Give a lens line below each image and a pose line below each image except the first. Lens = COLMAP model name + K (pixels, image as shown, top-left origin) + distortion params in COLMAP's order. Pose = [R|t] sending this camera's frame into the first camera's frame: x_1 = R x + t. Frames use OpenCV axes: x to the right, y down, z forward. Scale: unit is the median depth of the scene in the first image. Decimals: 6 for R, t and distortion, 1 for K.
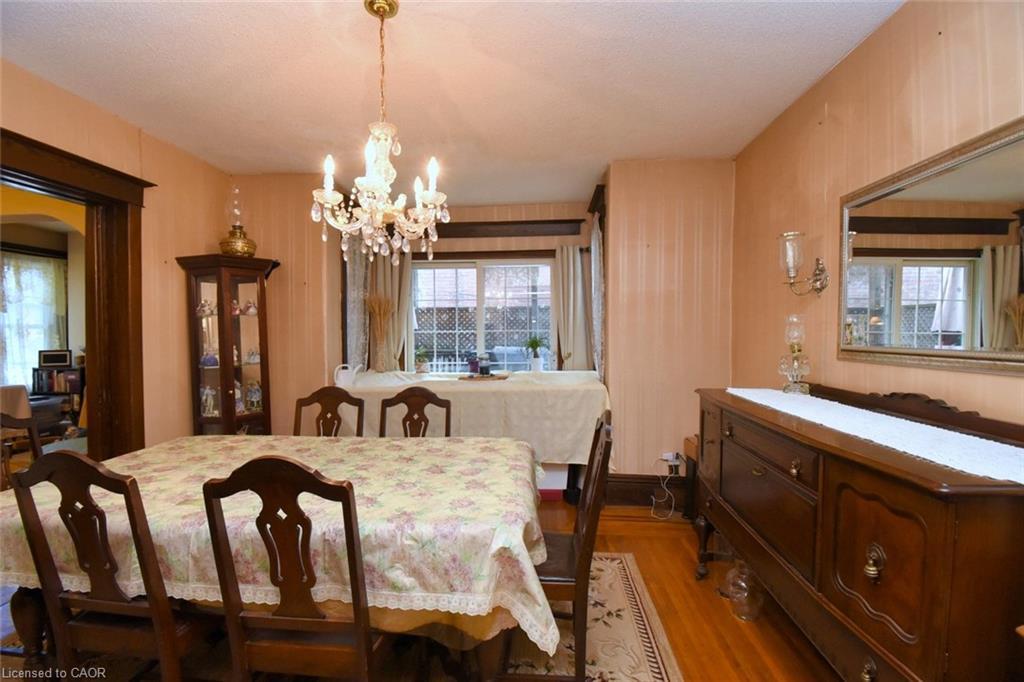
lens RADIAL K [[457.5, 0, 494.1], [0, 457.5, 341.1], [0, 0, 1]] dist [0.022542, -0.026619]
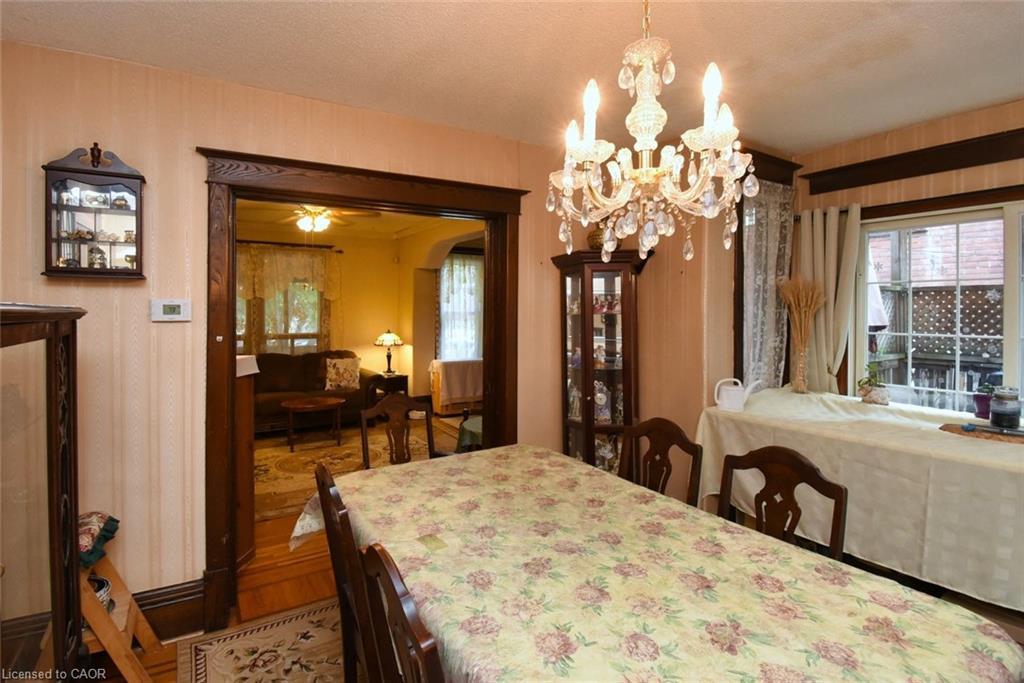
lens RADIAL K [[477.6, 0, 511.3], [0, 477.6, 301.5], [0, 0, 1]] dist [-0.000311, -0.022305]
pose [[0.552586, 0.003362, -0.833449, 0.152157], [-0.014692, 0.999876, -0.005708, -0.082612], [0.833326, 0.015399, 0.552567, 0.368536]]
